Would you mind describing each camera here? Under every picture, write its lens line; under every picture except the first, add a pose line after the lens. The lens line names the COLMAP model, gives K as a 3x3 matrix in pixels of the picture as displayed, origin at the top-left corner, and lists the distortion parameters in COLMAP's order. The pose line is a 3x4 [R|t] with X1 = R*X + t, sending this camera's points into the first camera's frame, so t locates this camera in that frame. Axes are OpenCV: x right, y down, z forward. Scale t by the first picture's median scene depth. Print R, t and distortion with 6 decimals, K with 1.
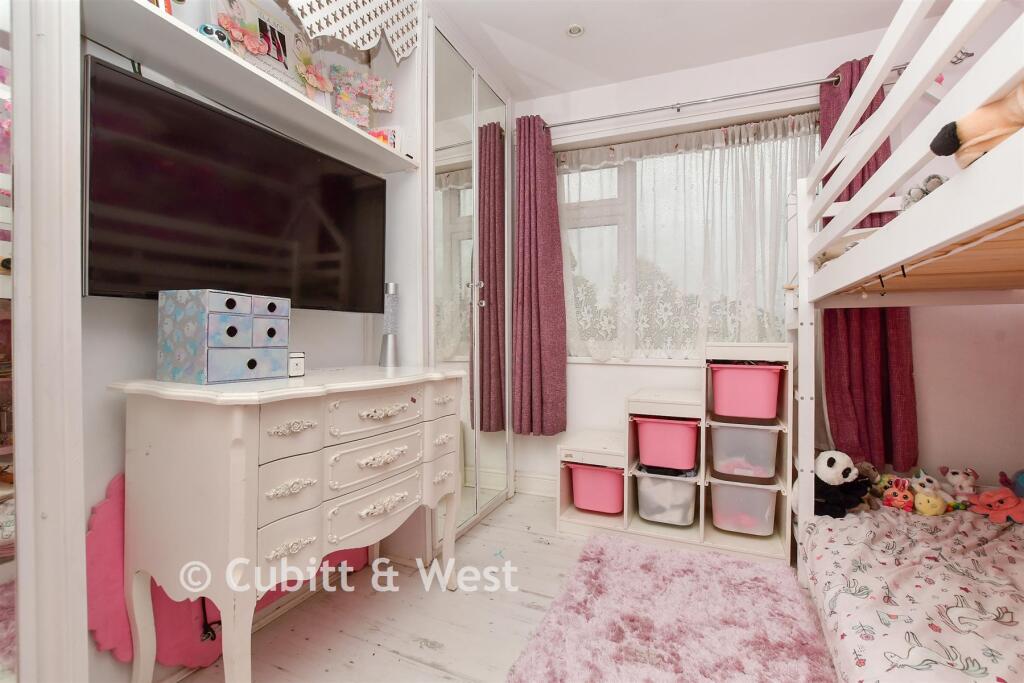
lens RADIAL K [[452.4, 0, 509.7], [0, 452.4, 339.2], [0, 0, 1]] dist [-0.018386, 0.003702]
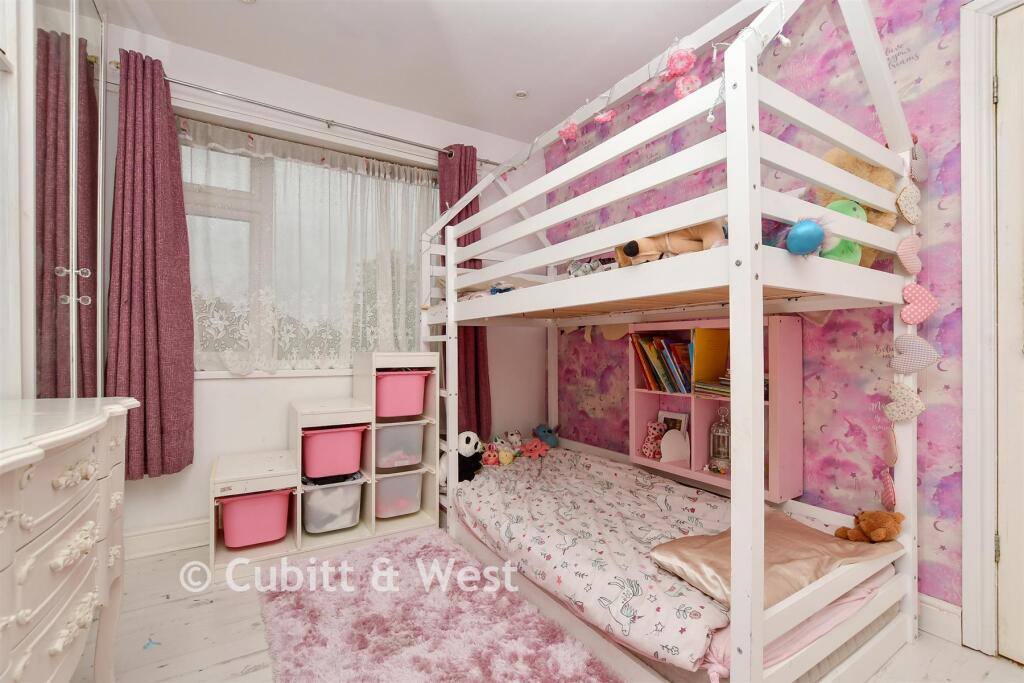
lens RADIAL K [[452.4, 0, 505.6], [0, 452.4, 345.0], [0, 0, 1]] dist [-0.018386, 0.003702]
pose [[0.574319, -0.000738, 0.818631, -0.272333], [0.003334, 0.999993, -0.001437, -0.008919], [-0.818625, 0.003555, 0.574318, 0.096630]]
